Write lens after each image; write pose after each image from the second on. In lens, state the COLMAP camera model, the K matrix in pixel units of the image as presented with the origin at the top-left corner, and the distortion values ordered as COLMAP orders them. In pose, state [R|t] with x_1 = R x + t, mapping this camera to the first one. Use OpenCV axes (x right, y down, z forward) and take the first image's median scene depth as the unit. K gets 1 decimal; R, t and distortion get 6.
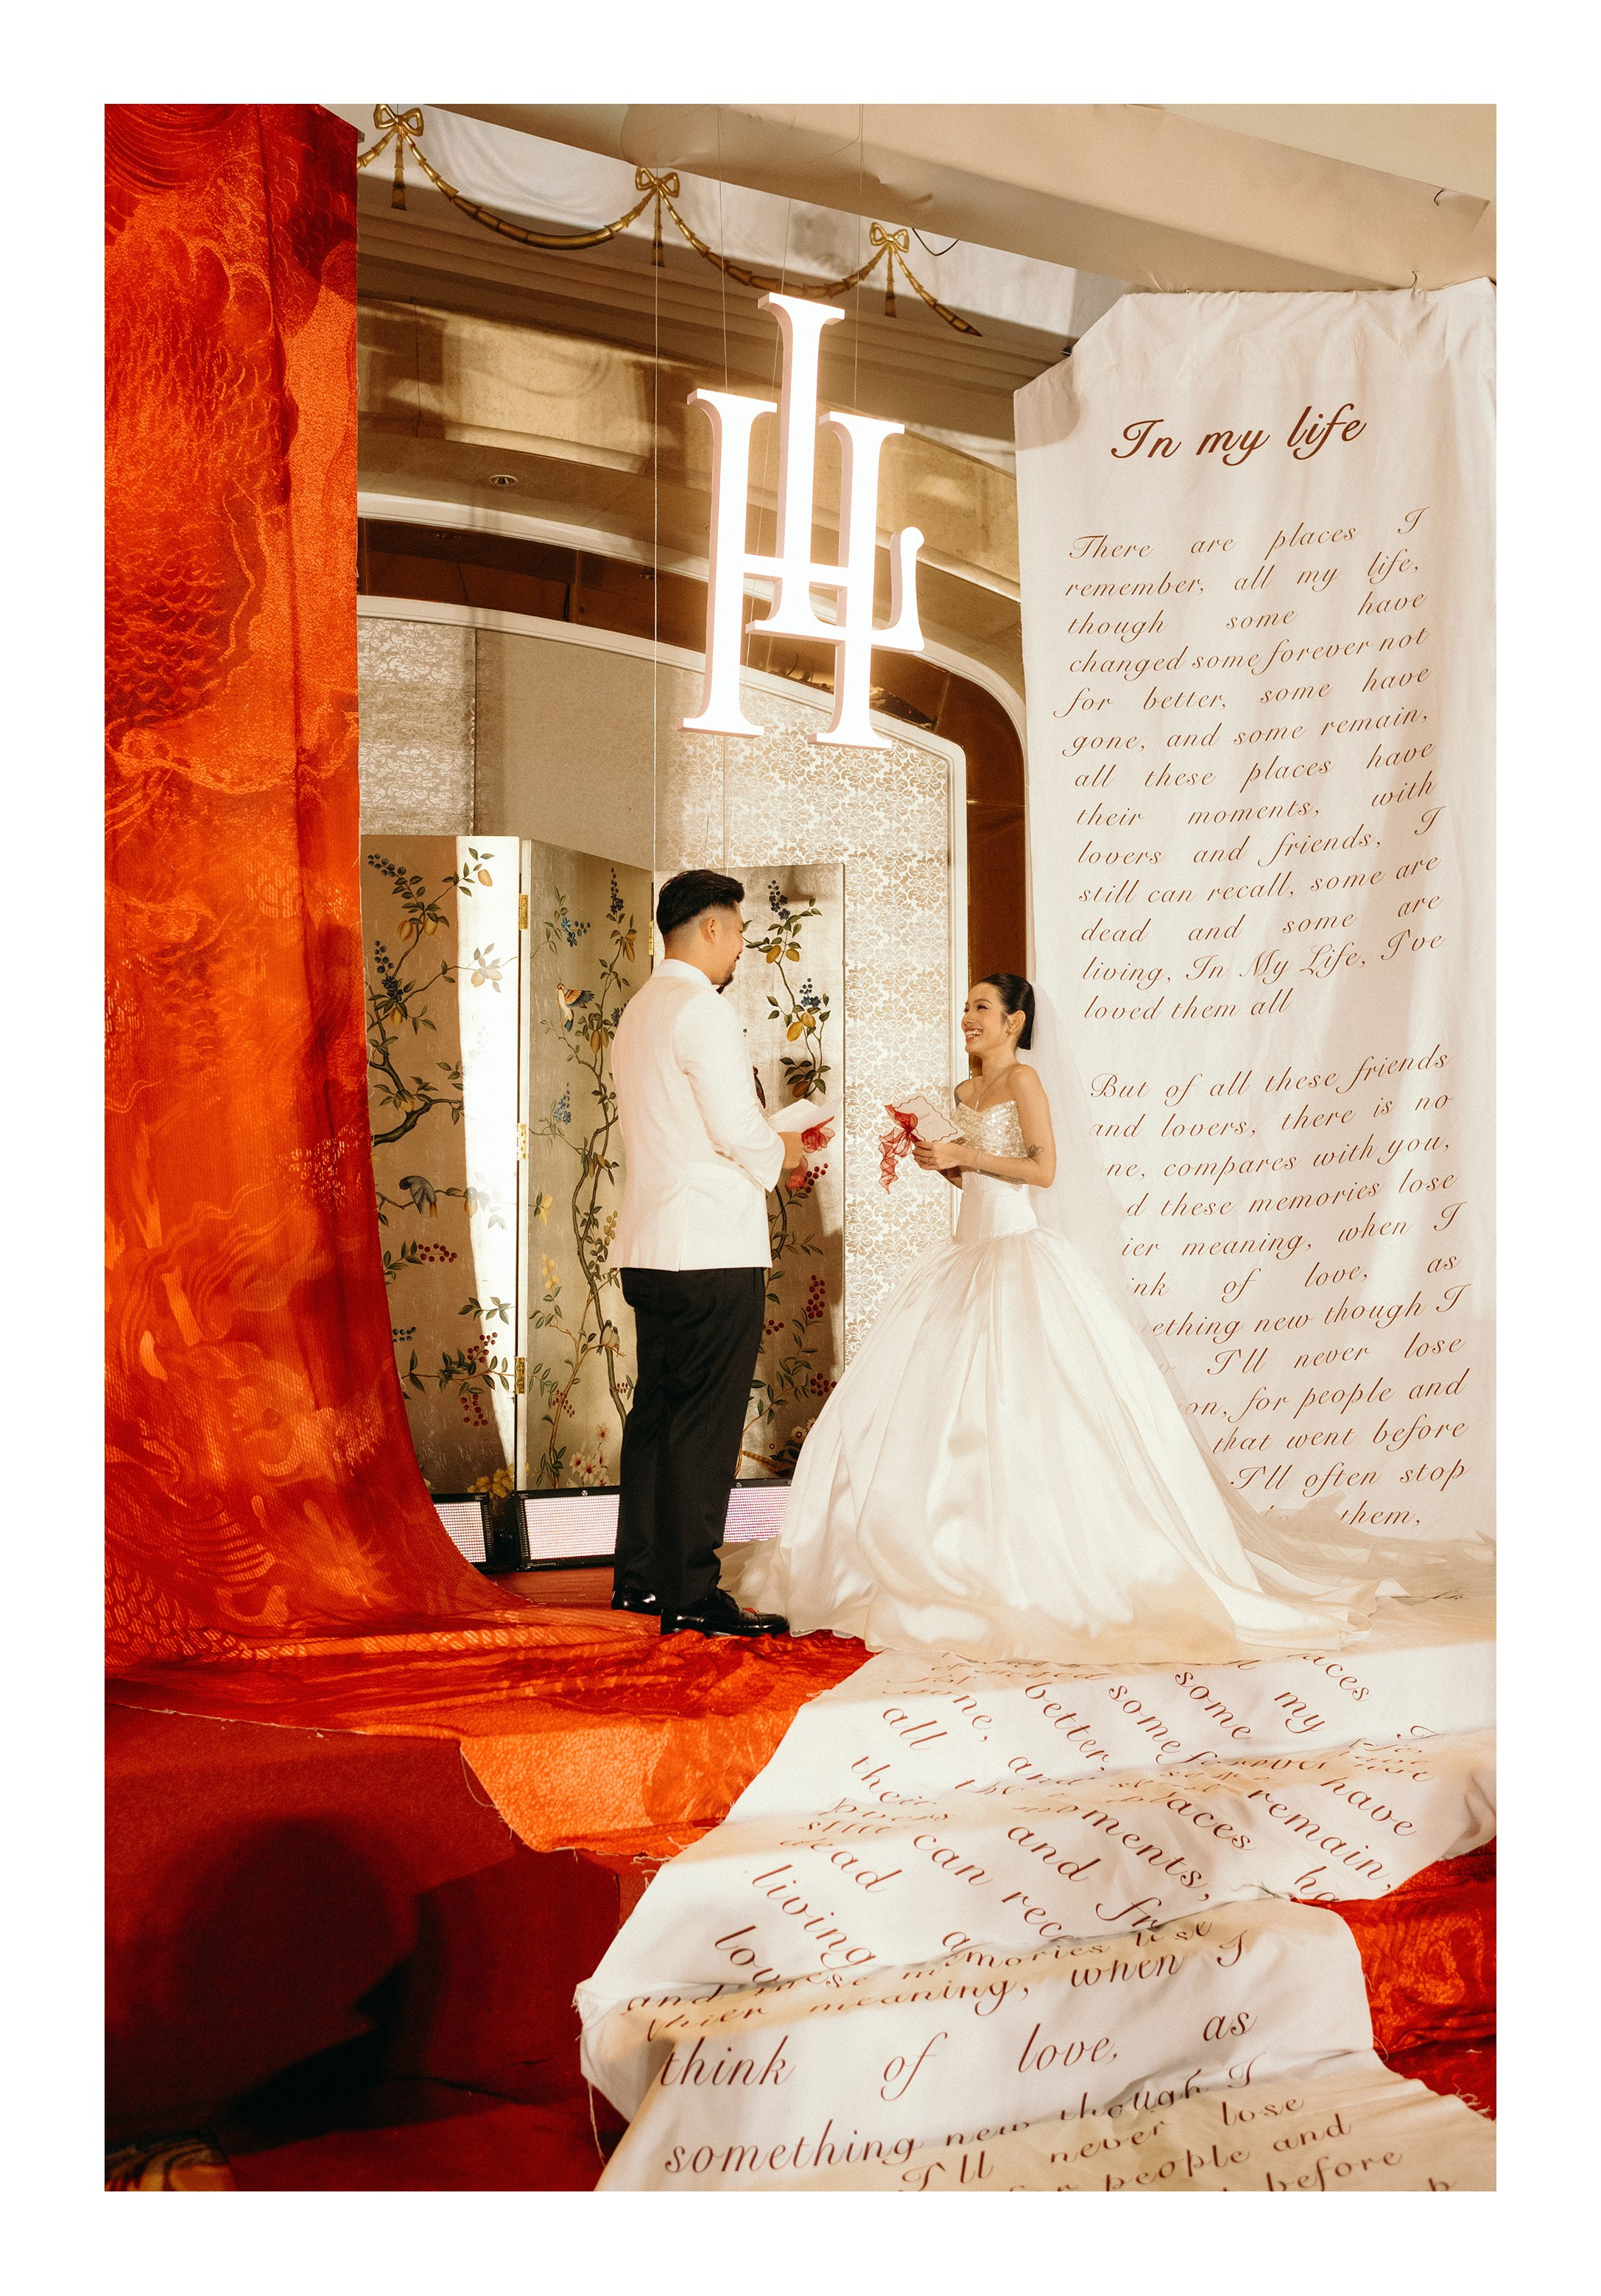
lens RADIAL K [[2129.3, 0, 802.0], [0, 2129.3, 1115.7], [0, 0, 1]] dist [0.008600, 0.000000]
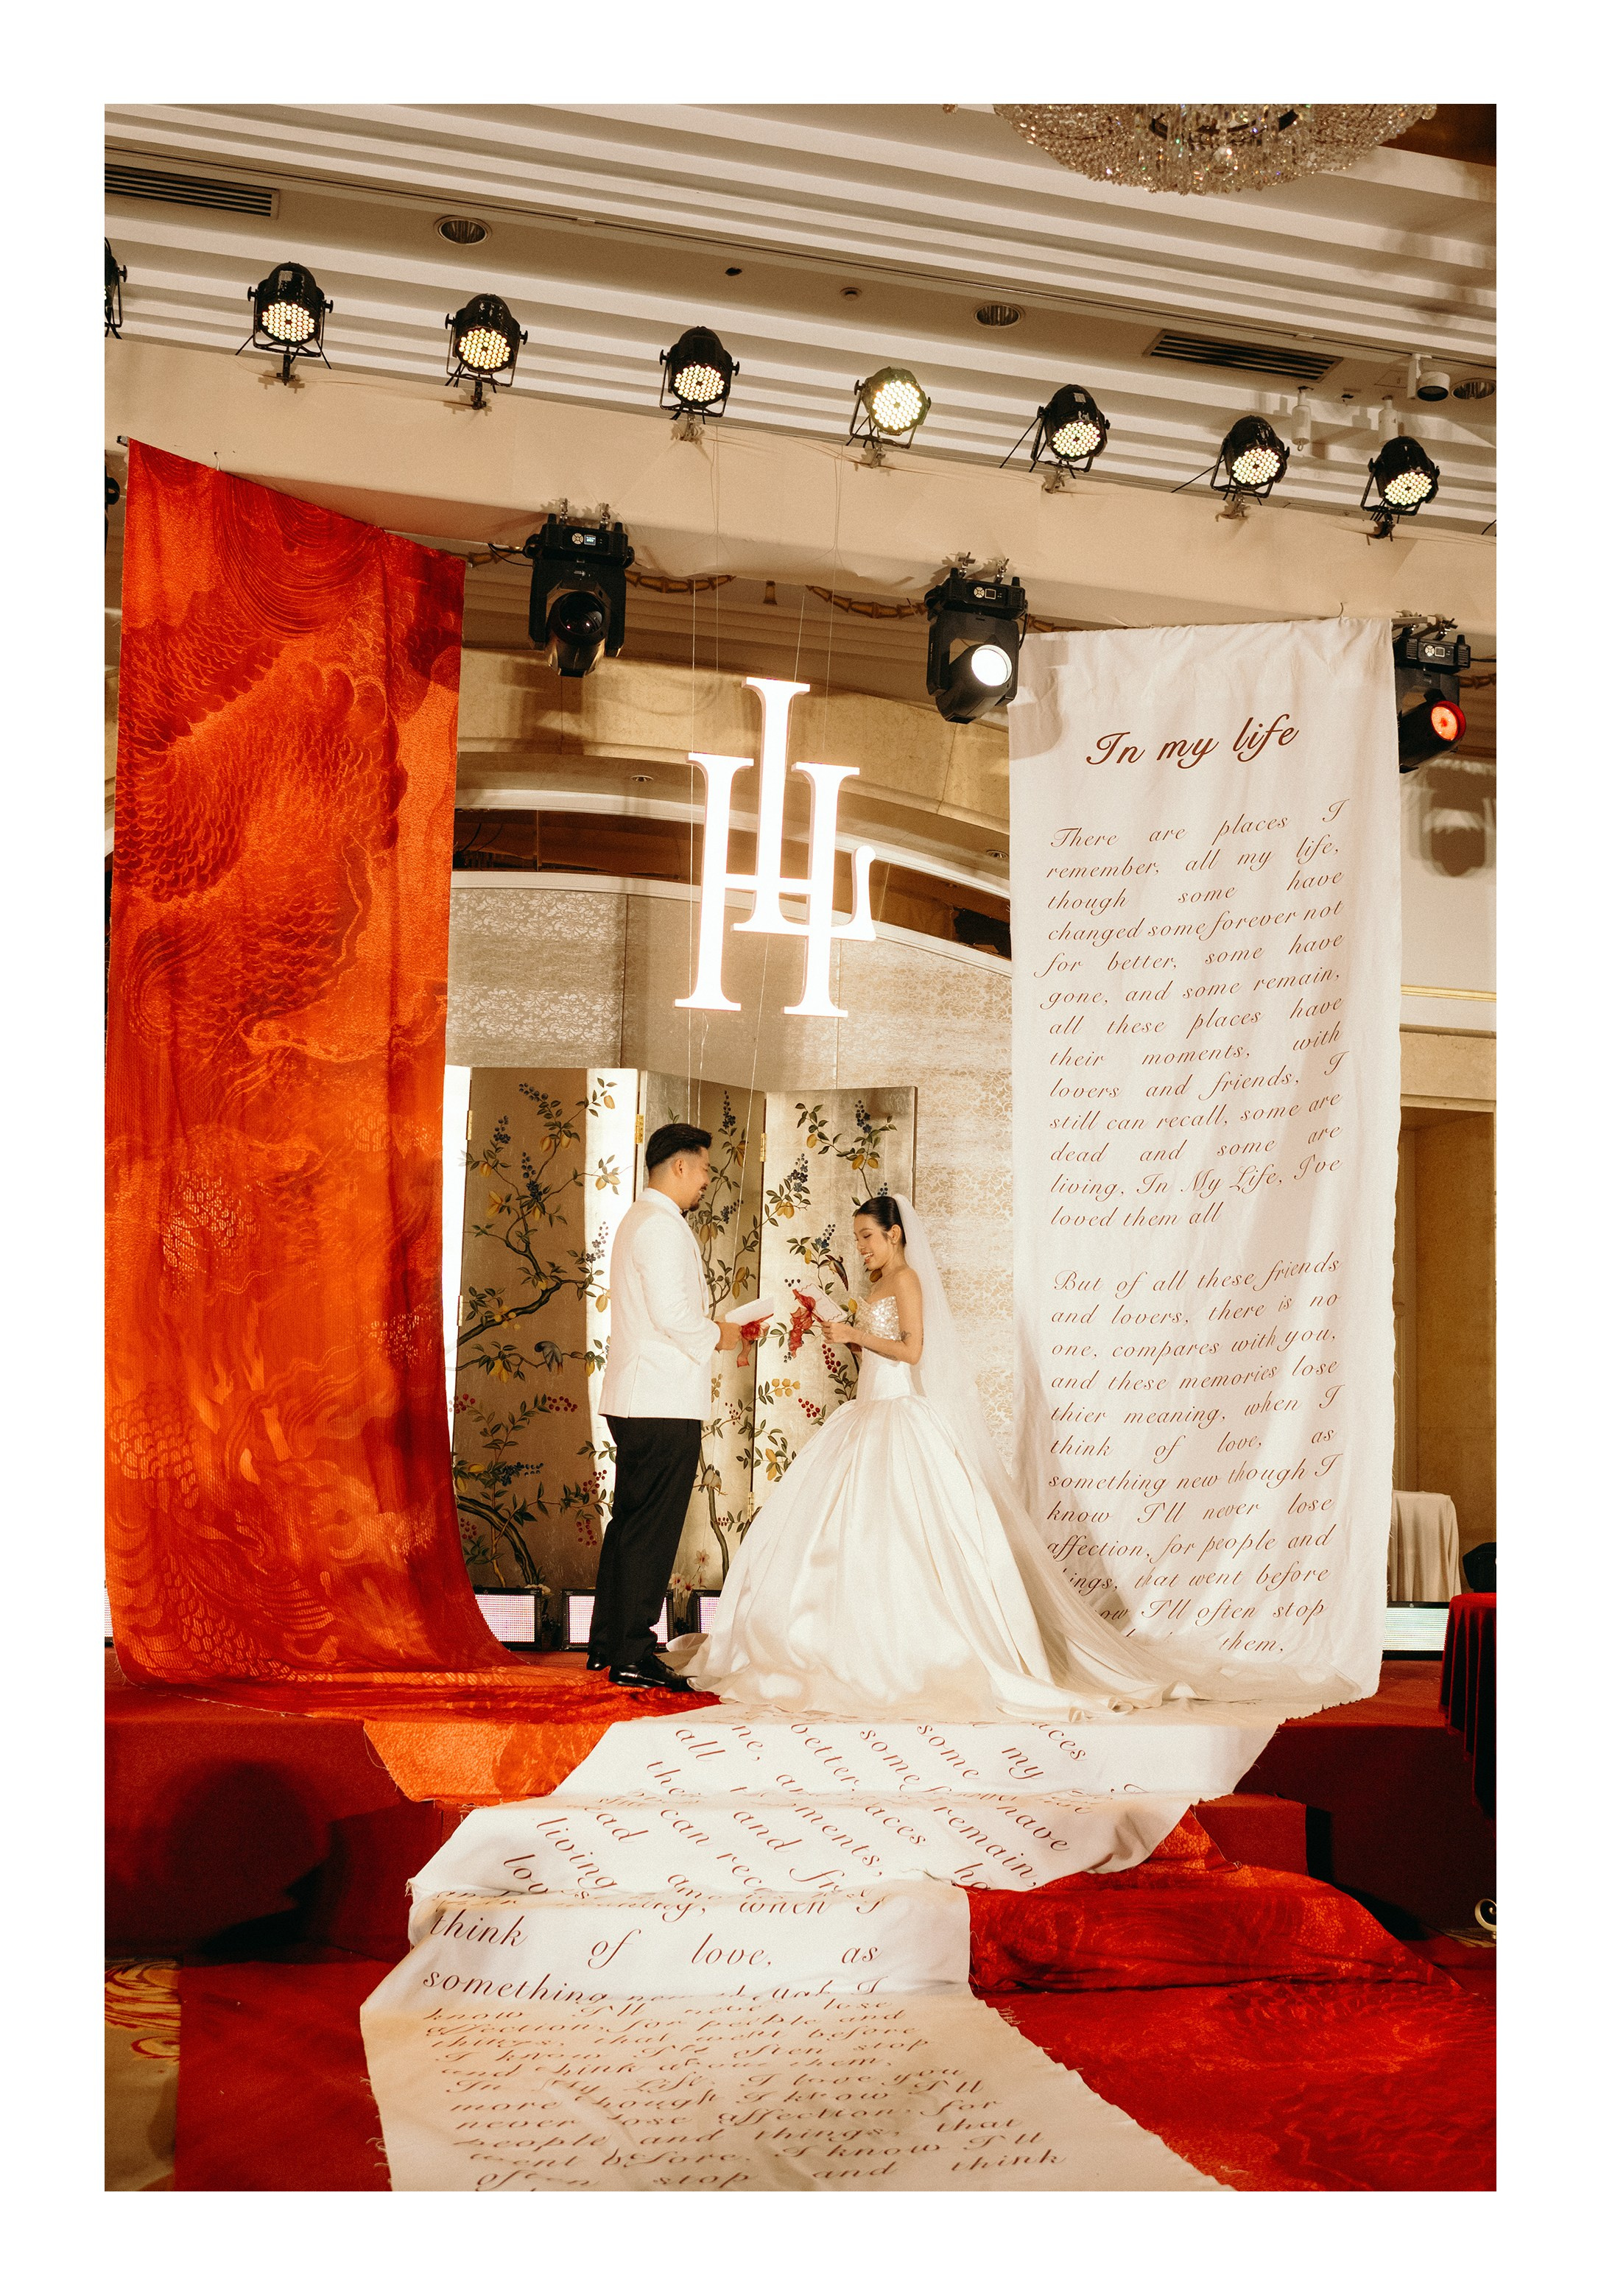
lens RADIAL K [[2260.5, 0, 819.5], [0, 2260.5, 1146.0], [0, 0, 1]] dist [-0.007555, 0.000000]
pose [[0.979438, 0.004544, -0.201696, 0.326776], [-0.016492, 0.998204, -0.057597, -0.017701], [0.201072, 0.059739, 0.977753, -0.356307]]
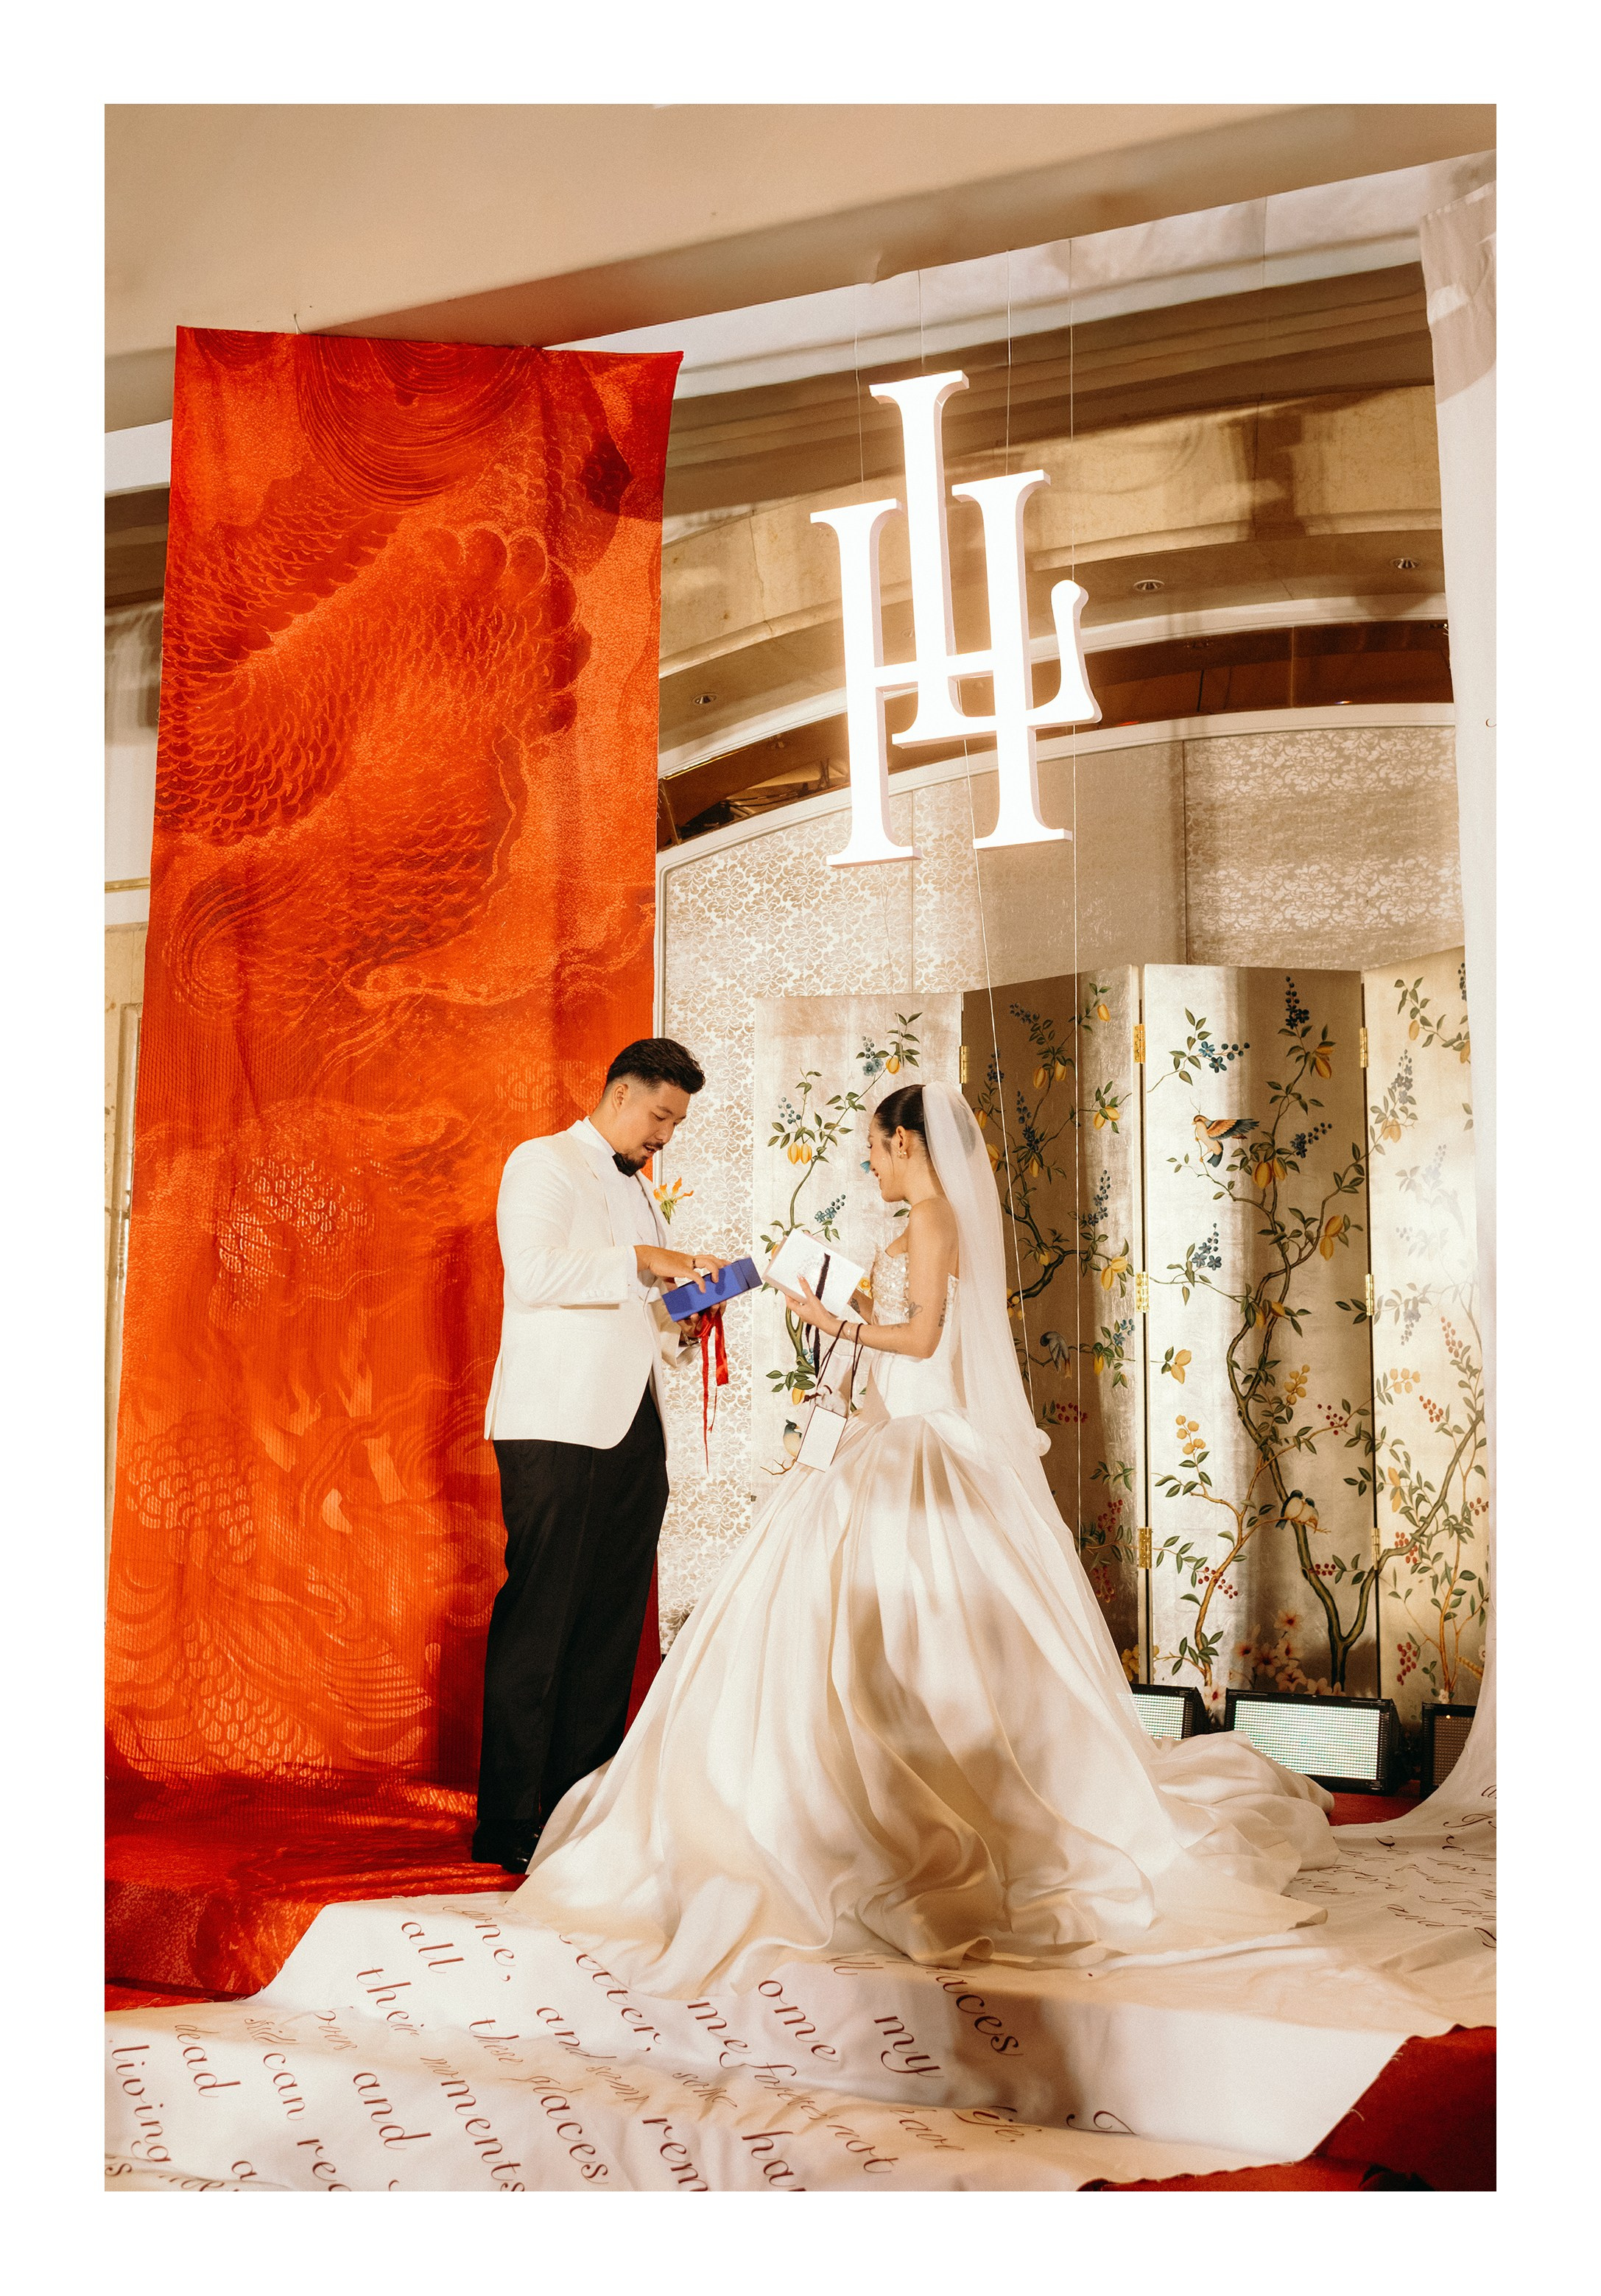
lens RADIAL K [[2260.5, 0, 815.1], [0, 2260.5, 1105.2], [0, 0, 1]] dist [-0.007555, 0.000000]
pose [[0.642535, -0.094063, -0.760461, 0.722910], [0.048314, 0.995435, -0.082306, 0.006194], [0.764732, 0.016143, 0.644146, 0.365751]]
